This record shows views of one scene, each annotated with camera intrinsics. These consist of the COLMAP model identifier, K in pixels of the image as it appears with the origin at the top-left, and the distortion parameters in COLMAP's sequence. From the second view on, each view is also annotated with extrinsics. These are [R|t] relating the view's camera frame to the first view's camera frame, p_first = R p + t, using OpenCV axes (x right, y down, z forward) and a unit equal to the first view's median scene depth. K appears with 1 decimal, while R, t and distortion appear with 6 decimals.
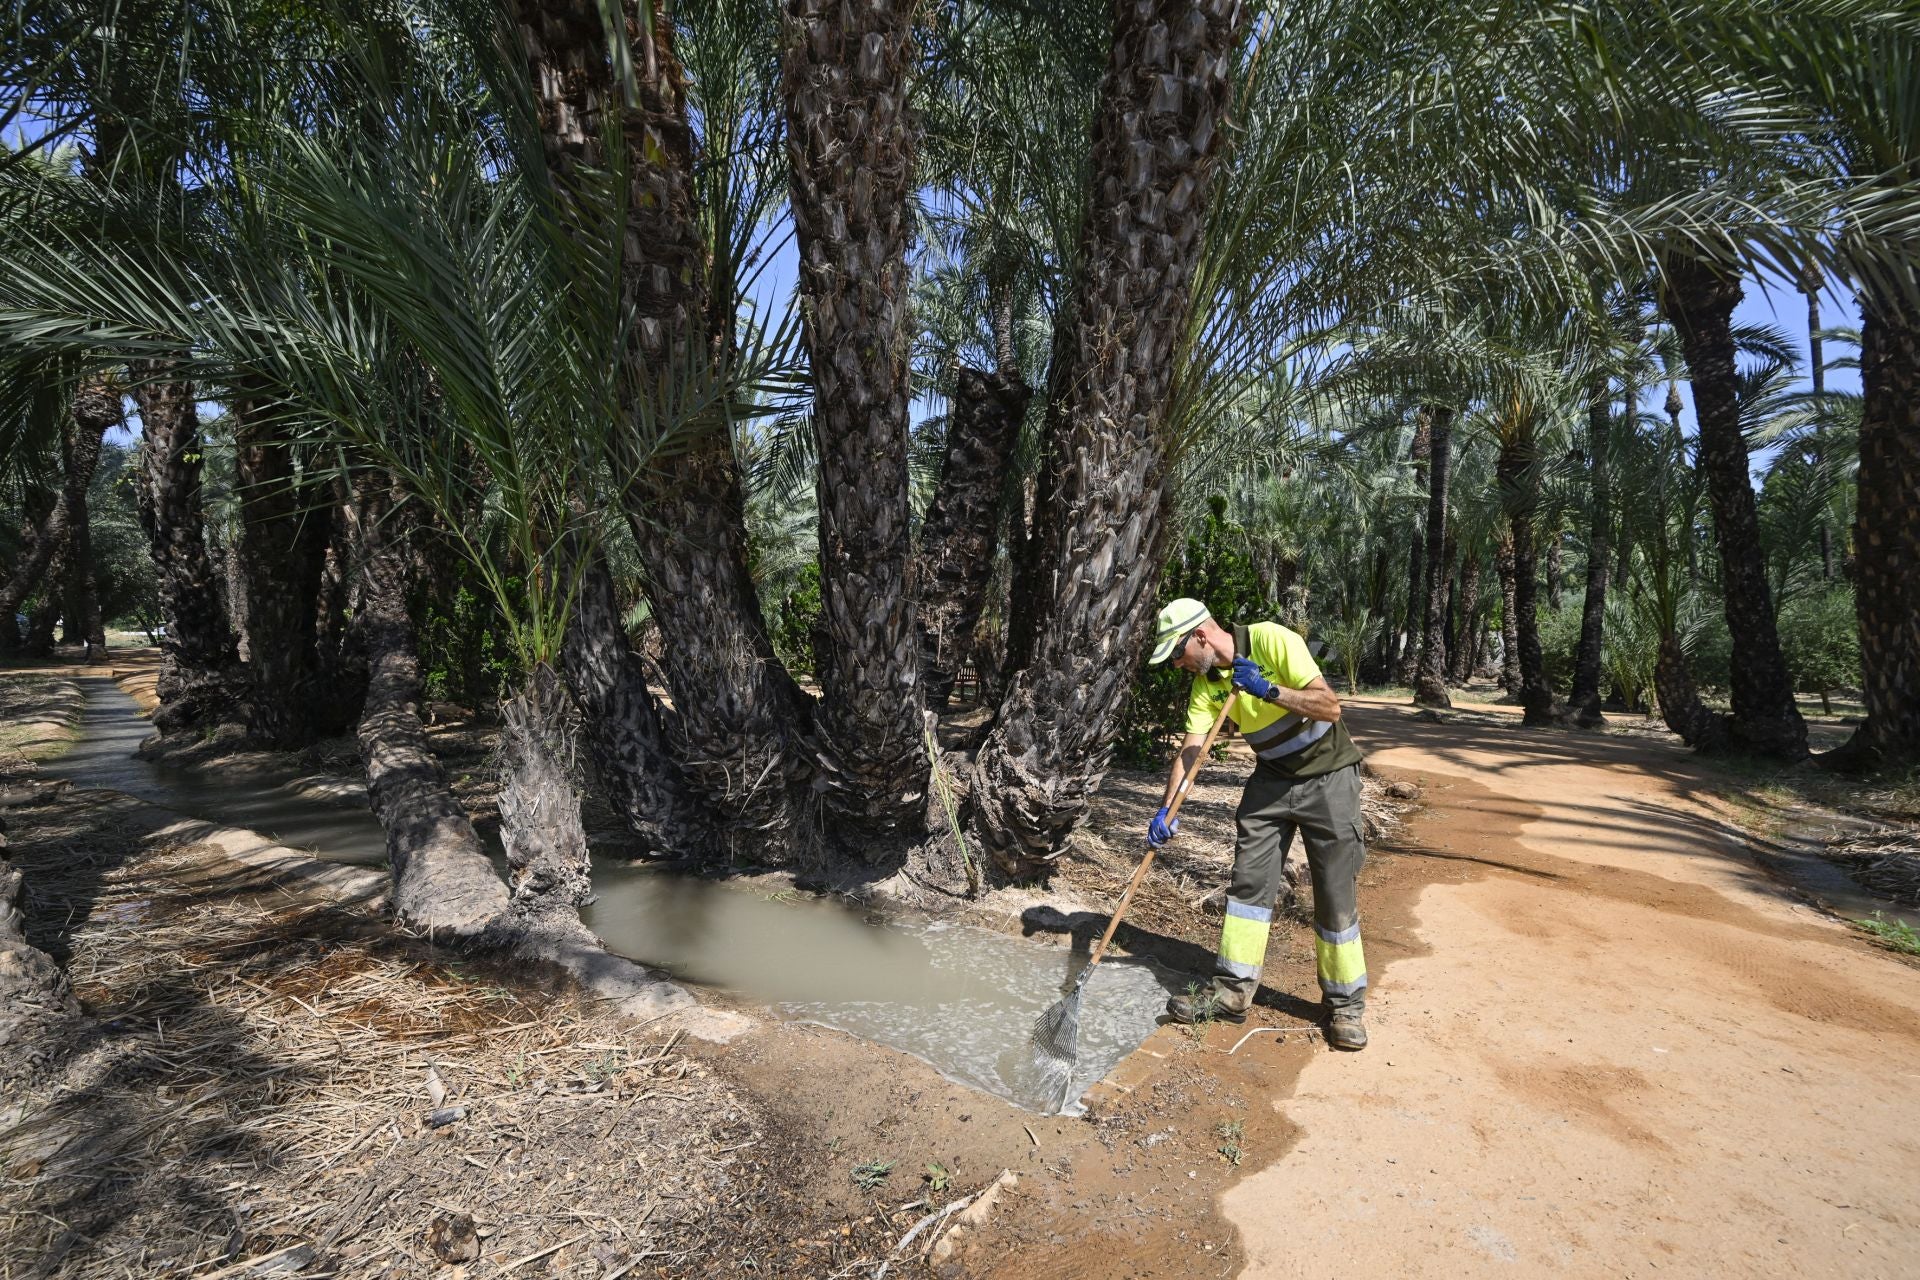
lens RADIAL K [[804.8, 0, 960.0], [0, 804.8, 640.0], [0, 0, 1]] dist [-0.004082, -0.000077]
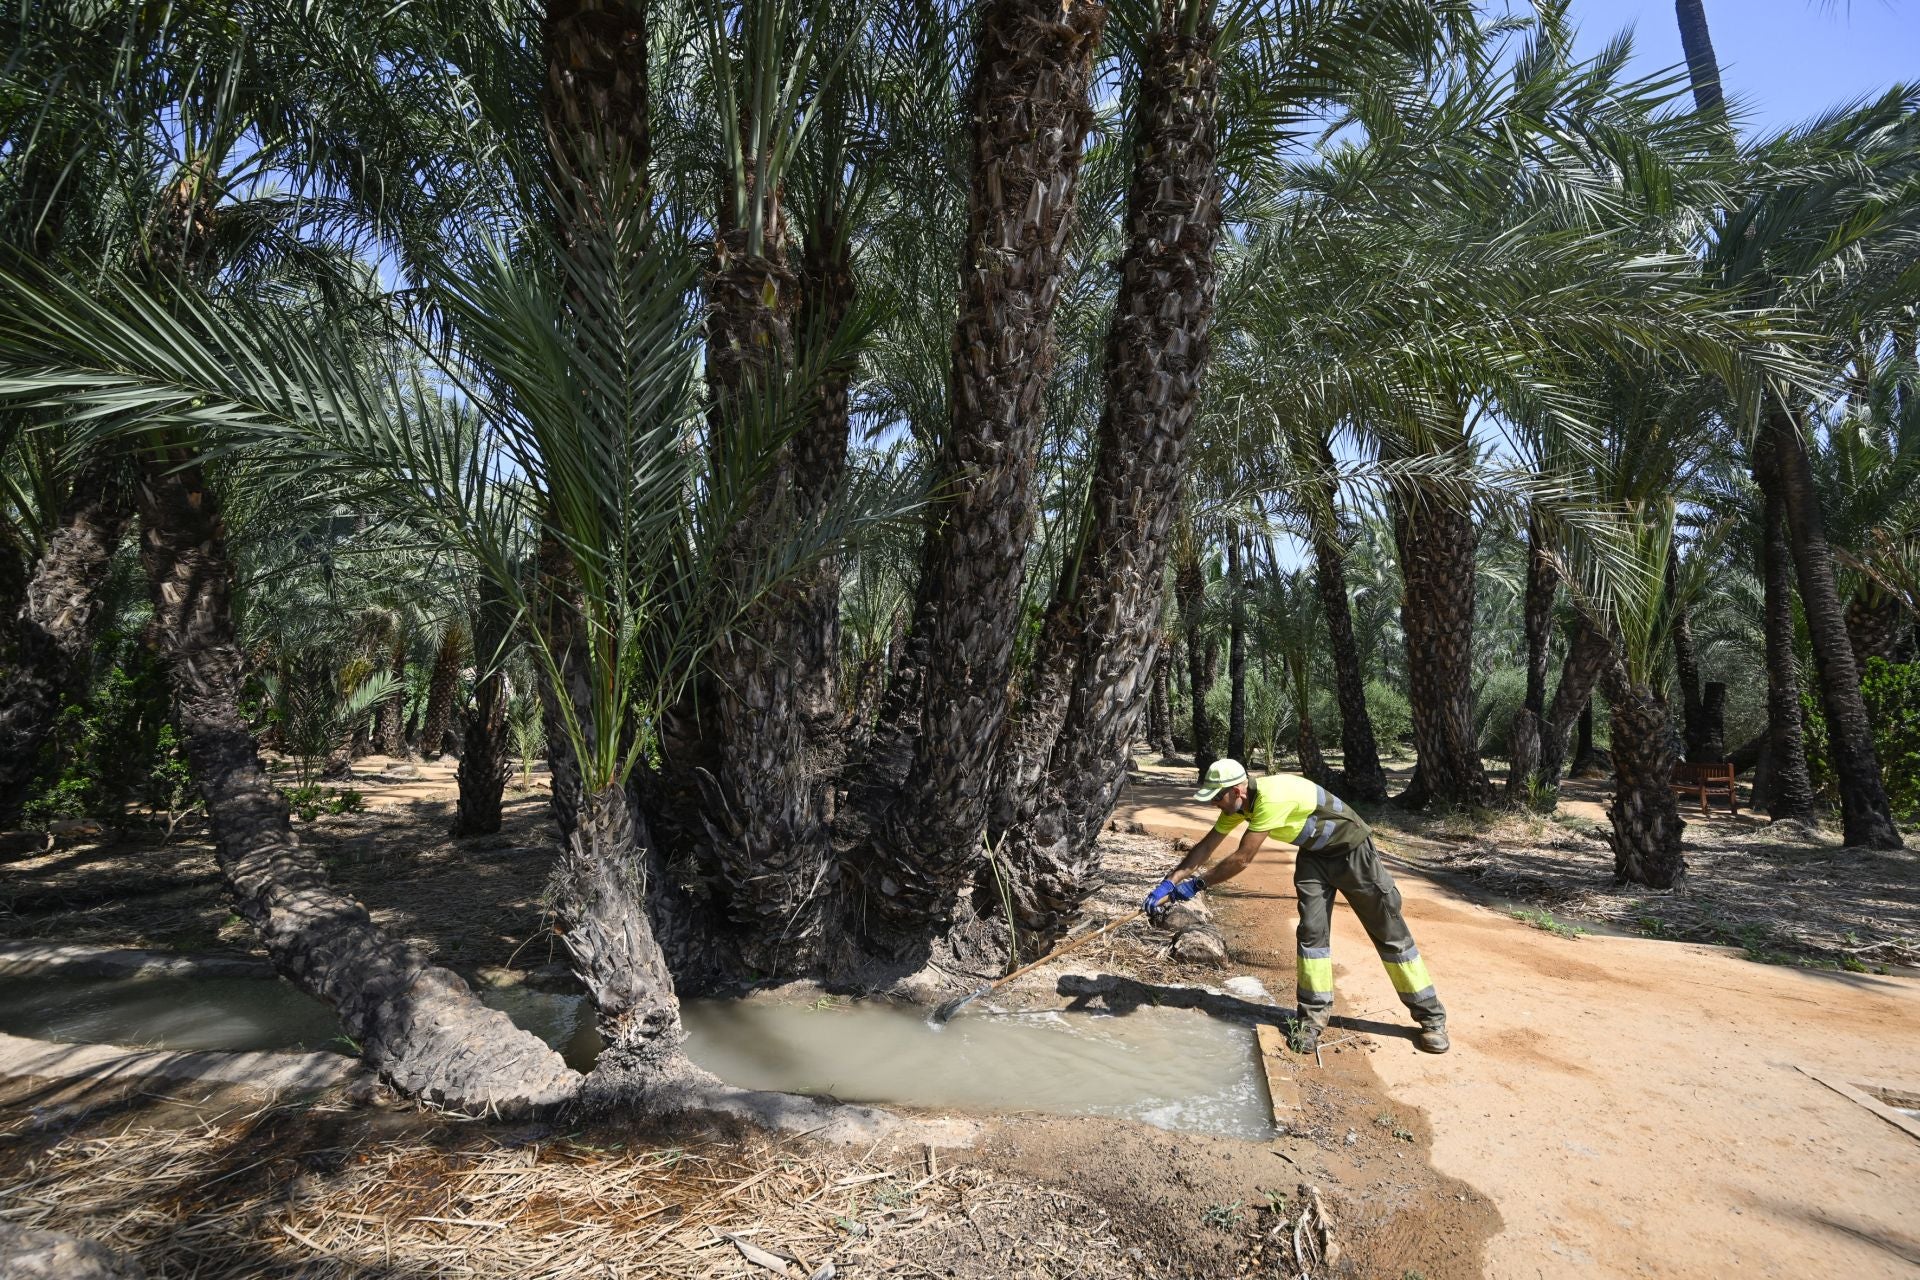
lens RADIAL K [[766.4, 0, 964.7], [0, 766.4, 637.3], [0, 0, 1]] dist [-0.000373, 0.000760]
pose [[0.918706, 0.030689, 0.393749, -0.523294], [0.007155, 0.995520, -0.094285, -0.057919], [-0.394878, 0.089438, 0.914370, 0.003383]]
